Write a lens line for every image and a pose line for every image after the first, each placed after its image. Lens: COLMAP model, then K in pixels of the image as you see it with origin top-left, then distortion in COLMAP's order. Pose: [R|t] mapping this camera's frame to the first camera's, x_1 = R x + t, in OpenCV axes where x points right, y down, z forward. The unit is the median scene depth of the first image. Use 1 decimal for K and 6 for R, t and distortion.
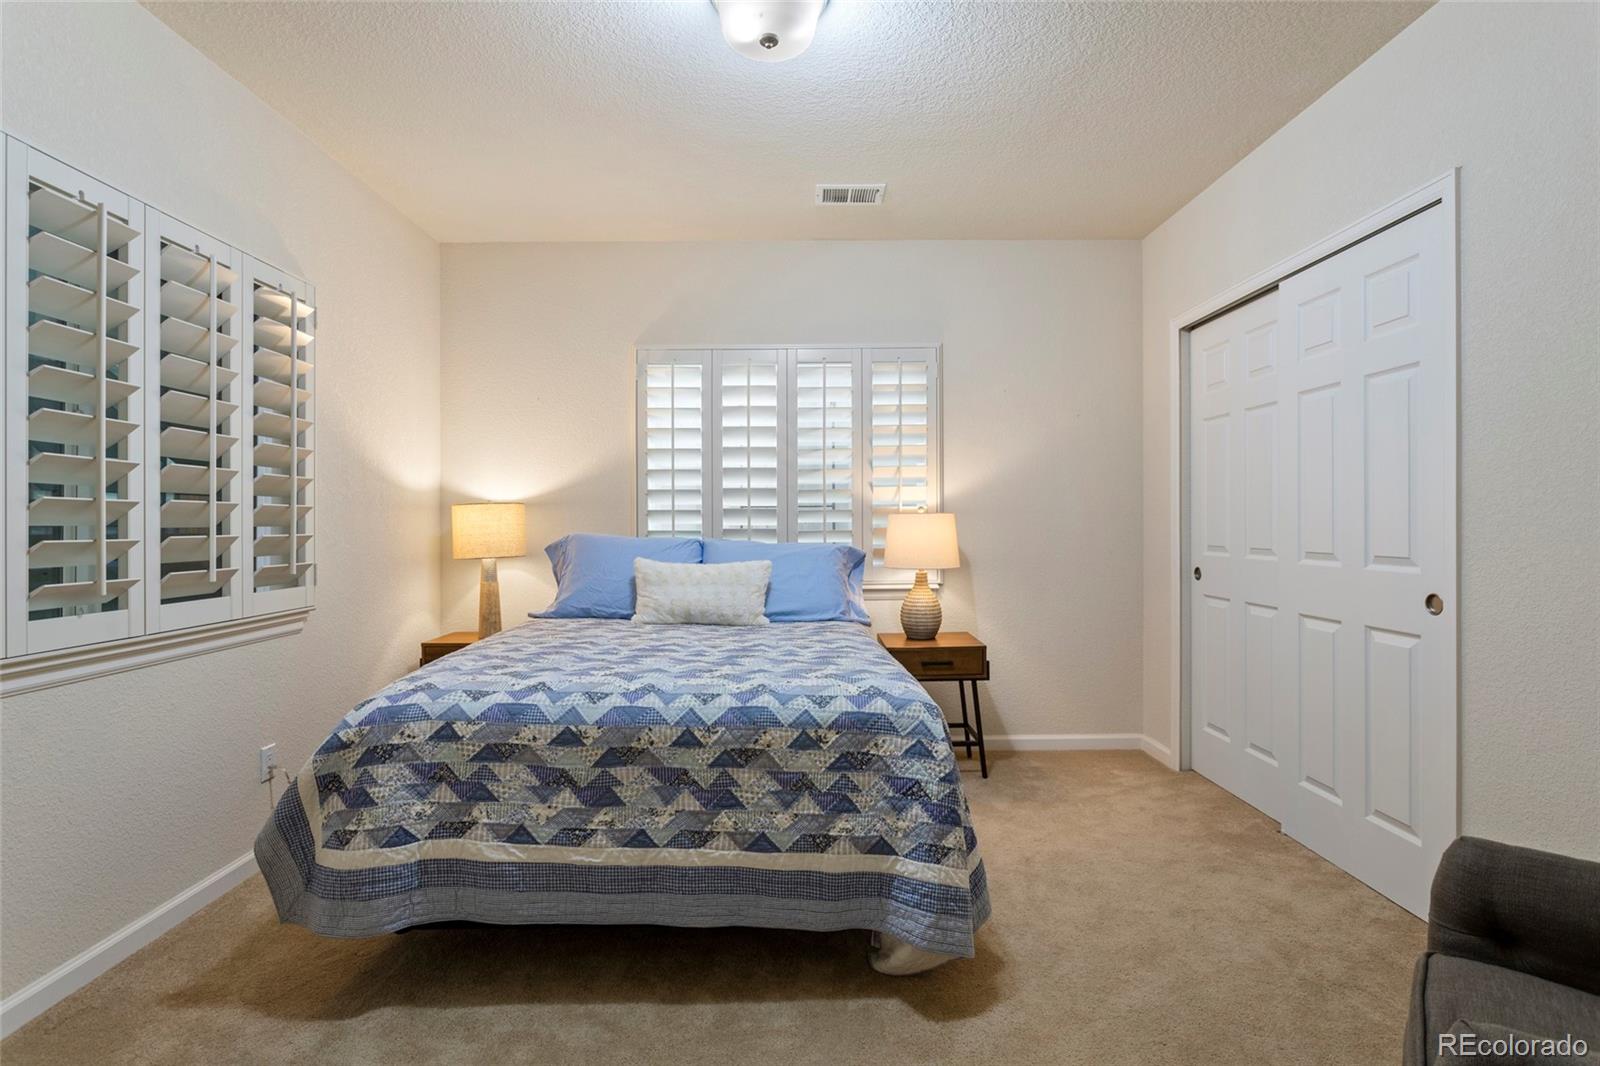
lens RADIAL K [[841.3, 0, 795.7], [0, 841.3, 520.4], [0, 0, 1]] dist [-0.007009, 0.001147]
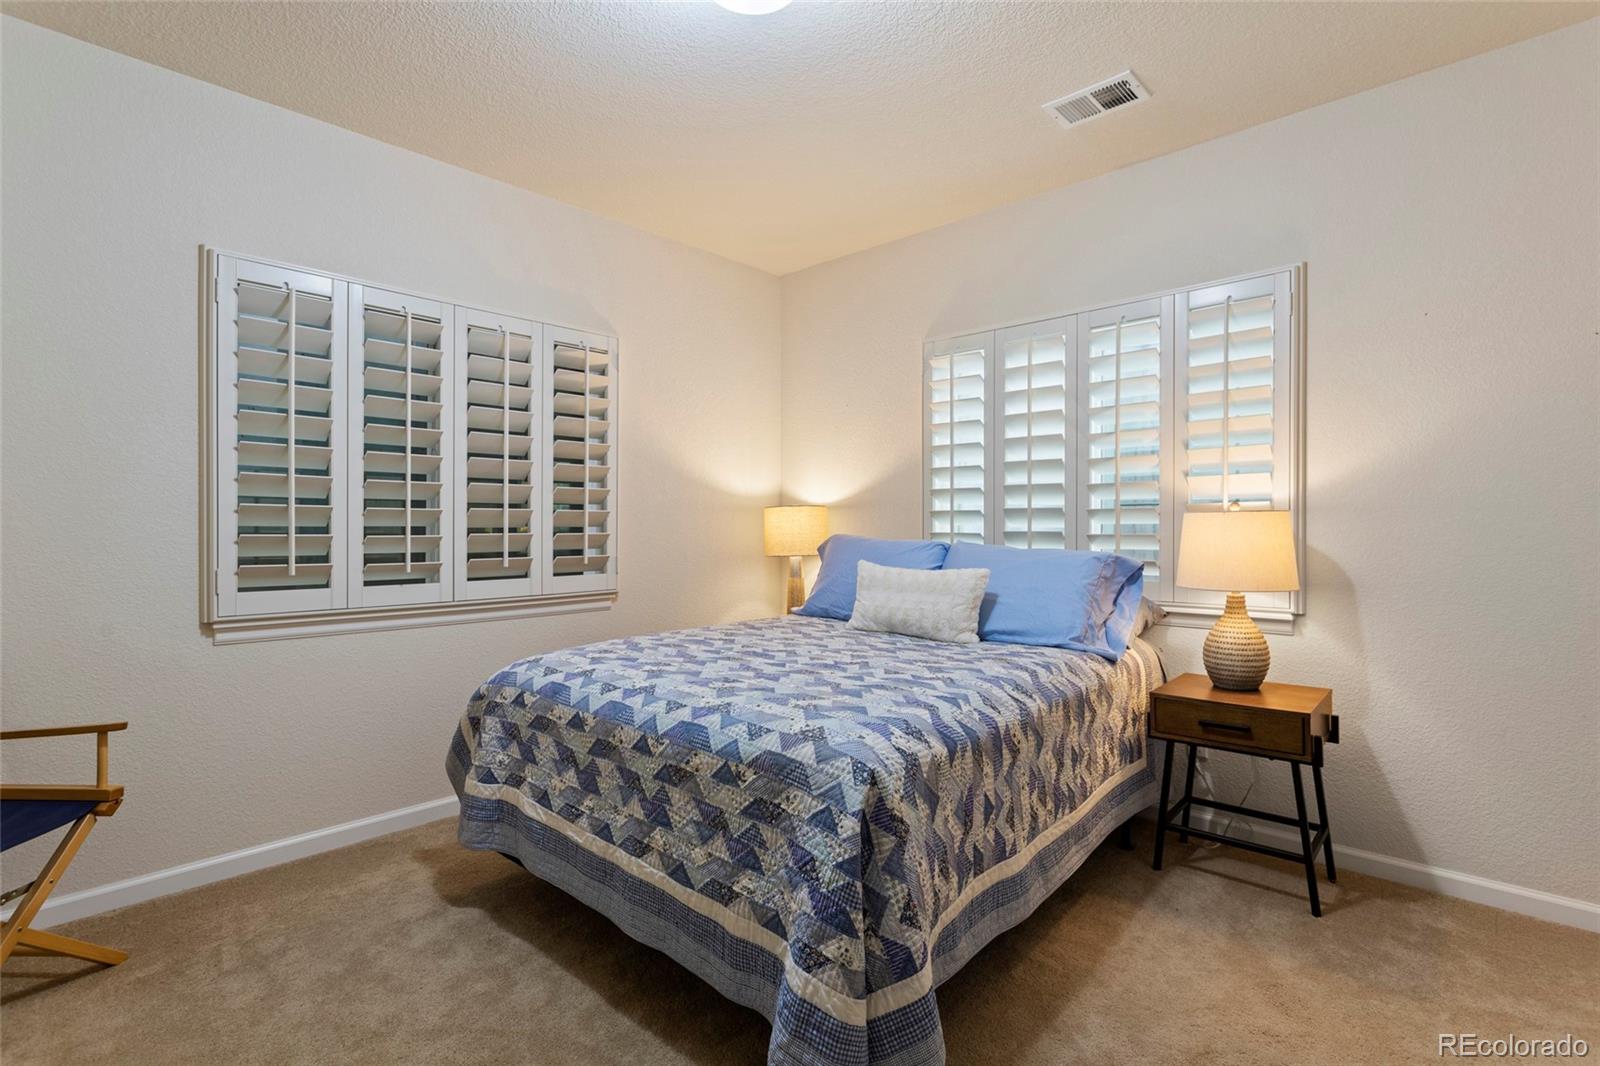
lens RADIAL K [[798.8, 0, 797.4], [0, 798.8, 526.6], [0, 0, 1]] dist [0.006115, 0.001265]
pose [[0.700242, 0.003806, -0.713895, 0.654671], [0.001573, 0.999975, 0.006874, -0.001986], [0.713904, -0.005937, 0.700219, 0.465803]]
